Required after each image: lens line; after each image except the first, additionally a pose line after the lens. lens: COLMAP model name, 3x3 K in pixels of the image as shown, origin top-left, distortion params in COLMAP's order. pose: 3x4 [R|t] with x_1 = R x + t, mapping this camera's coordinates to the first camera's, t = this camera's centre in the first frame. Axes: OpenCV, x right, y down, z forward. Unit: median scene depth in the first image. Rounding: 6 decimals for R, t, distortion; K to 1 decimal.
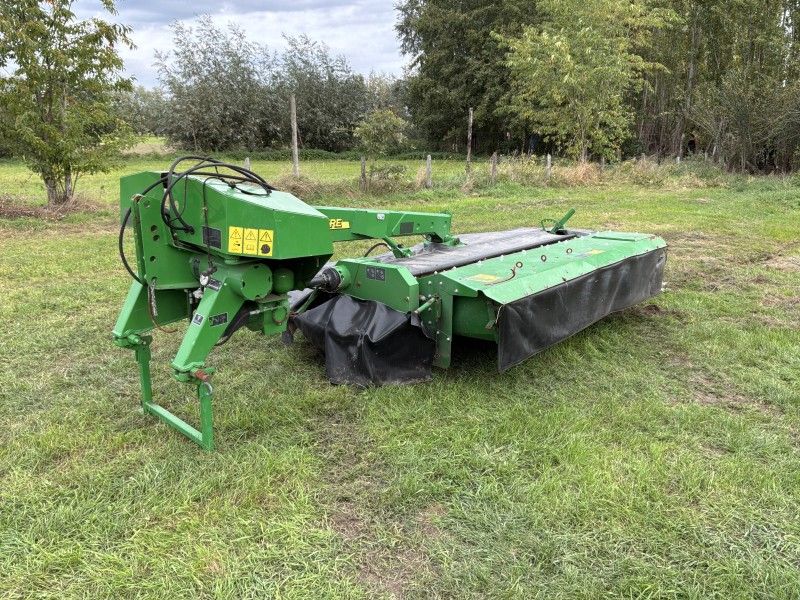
lens RADIAL K [[654.1, 0, 395.2], [0, 654.1, 298.4], [0, 0, 1]] dist [0.084874, -0.127356]
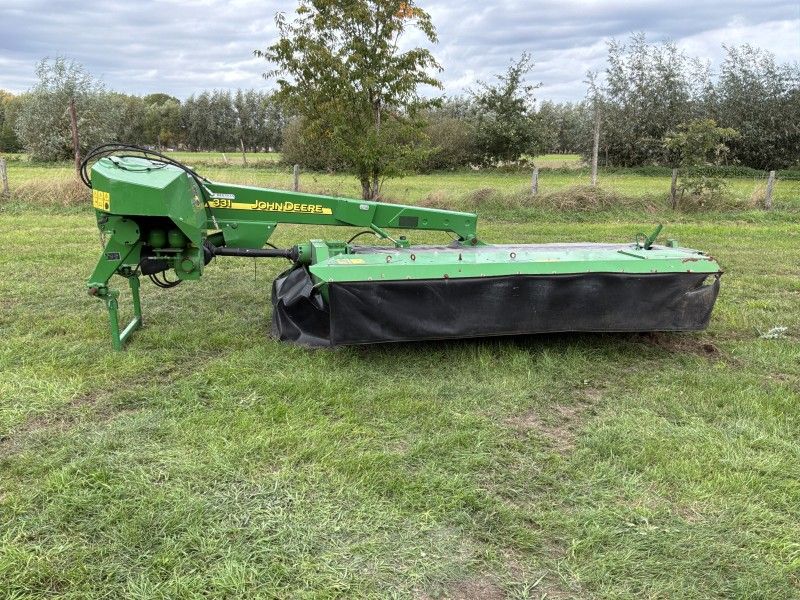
lens RADIAL K [[658.3, 0, 400.0], [0, 658.3, 300.0], [0, 0, 1]] dist [0.095811, -0.226966]
pose [[0.782195, 0.144031, -0.606157, 0.818345], [-0.158822, 0.986865, 0.029546, -0.011754], [0.602450, 0.073161, 0.794796, 0.163718]]
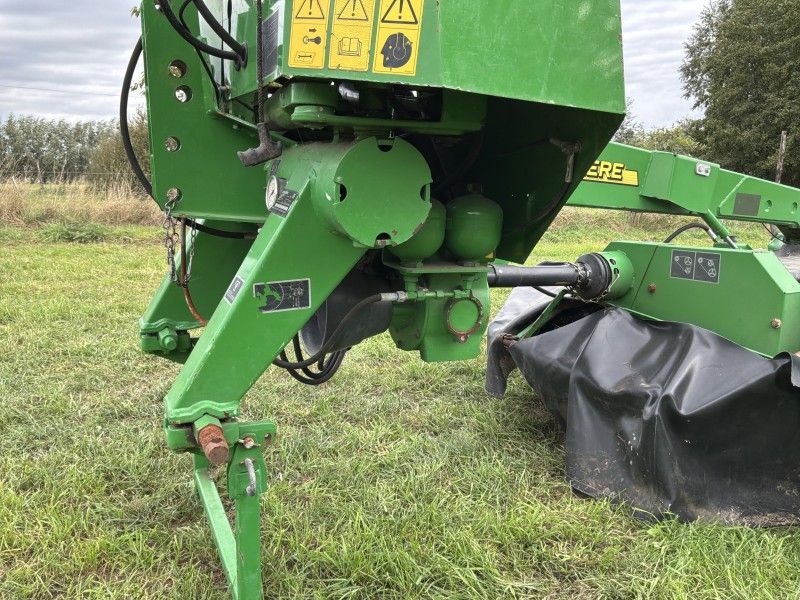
lens RADIAL K [[654.1, 0, 395.2], [0, 654.1, 298.4], [0, 0, 1]] dist [0.084874, -0.127356]
pose [[0.928639, 0.076981, -0.362910, -0.054429], [-0.107312, 0.992154, -0.064141, 0.037045], [0.355125, 0.098508, 0.929614, 0.492278]]
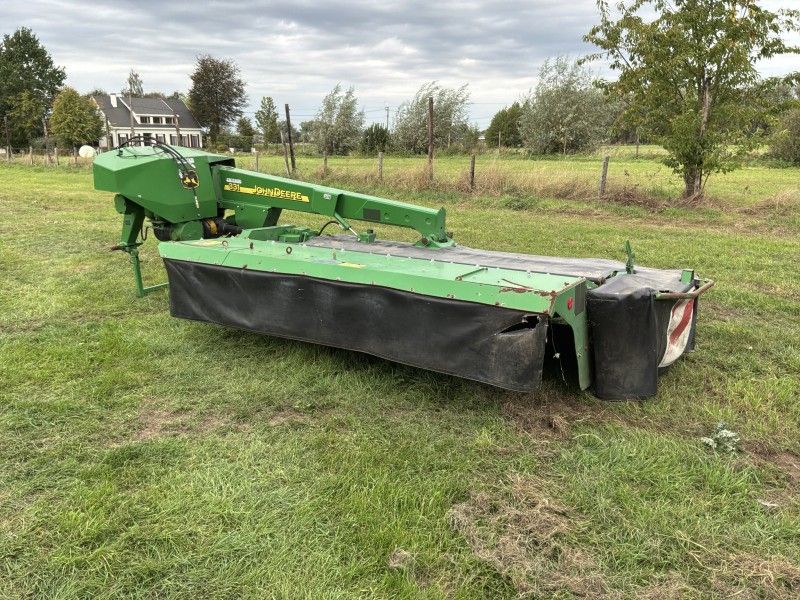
lens RADIAL K [[658.3, 0, 400.0], [0, 658.3, 300.0], [0, 0, 1]] dist [0.071838, -0.125220]
pose [[0.126329, 0.230482, -0.964841, 1.251629], [-0.237696, 0.951332, 0.196132, -0.230481], [0.963089, 0.204562, 0.174966, 1.064926]]
